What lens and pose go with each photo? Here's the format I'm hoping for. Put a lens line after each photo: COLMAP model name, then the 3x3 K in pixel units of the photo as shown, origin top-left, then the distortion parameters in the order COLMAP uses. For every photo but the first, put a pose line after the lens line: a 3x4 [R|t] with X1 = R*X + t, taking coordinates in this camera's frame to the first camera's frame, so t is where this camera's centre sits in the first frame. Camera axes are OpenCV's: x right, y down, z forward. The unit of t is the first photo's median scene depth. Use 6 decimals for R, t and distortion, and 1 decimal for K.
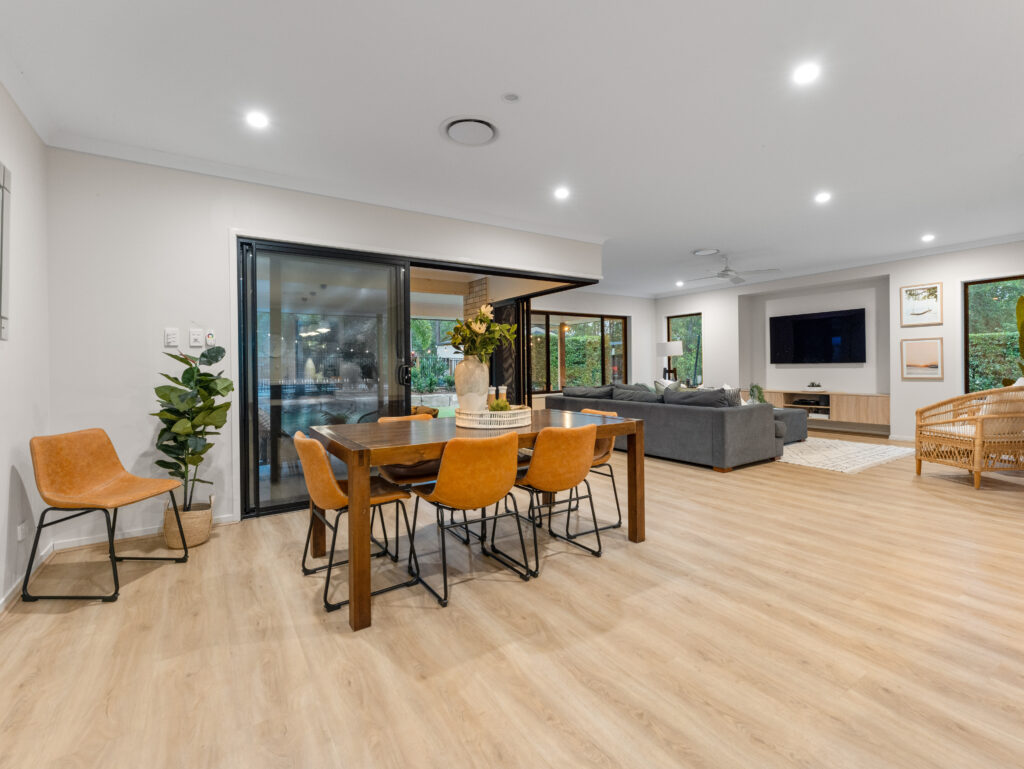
lens RADIAL K [[474.0, 0, 516.8], [0, 474.0, 370.4], [0, 0, 1]] dist [-0.000370, -0.000219]
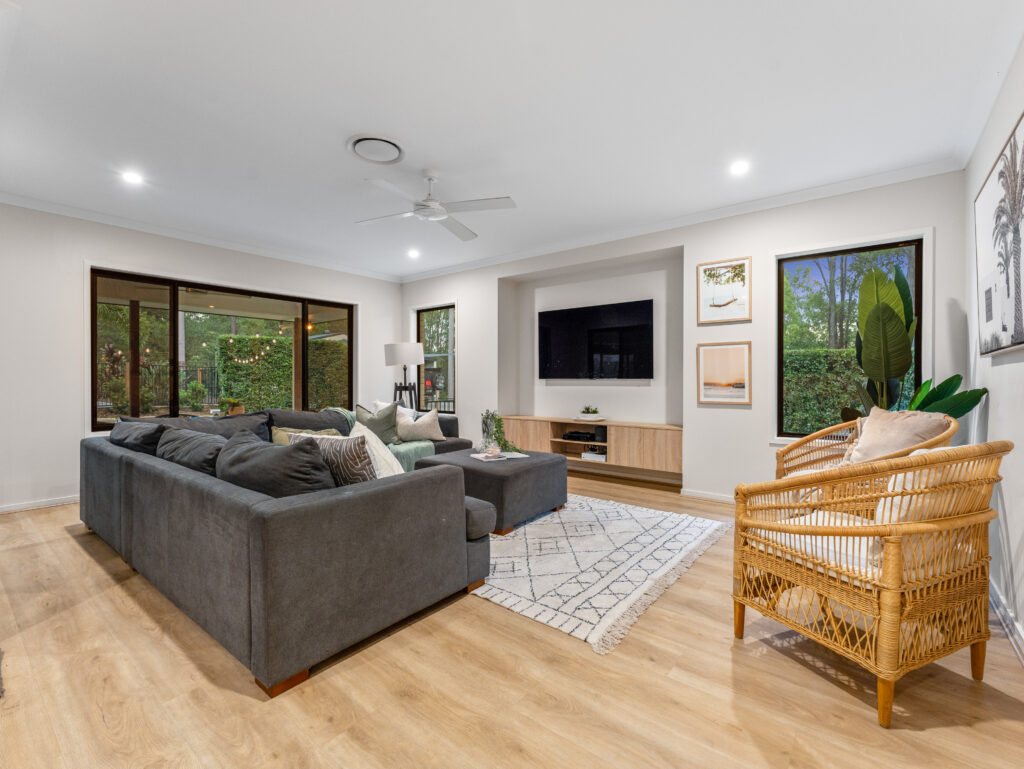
lens RADIAL K [[462.6, 0, 512.0], [0, 462.6, 384.5], [0, 0, 1]] dist [0.001732, 0.000054]
pose [[0.950080, 0.009779, 0.311854, 0.349516], [-0.009743, 0.999951, -0.001673, -0.005070], [-0.311855, -0.001449, 0.950129, 0.448056]]
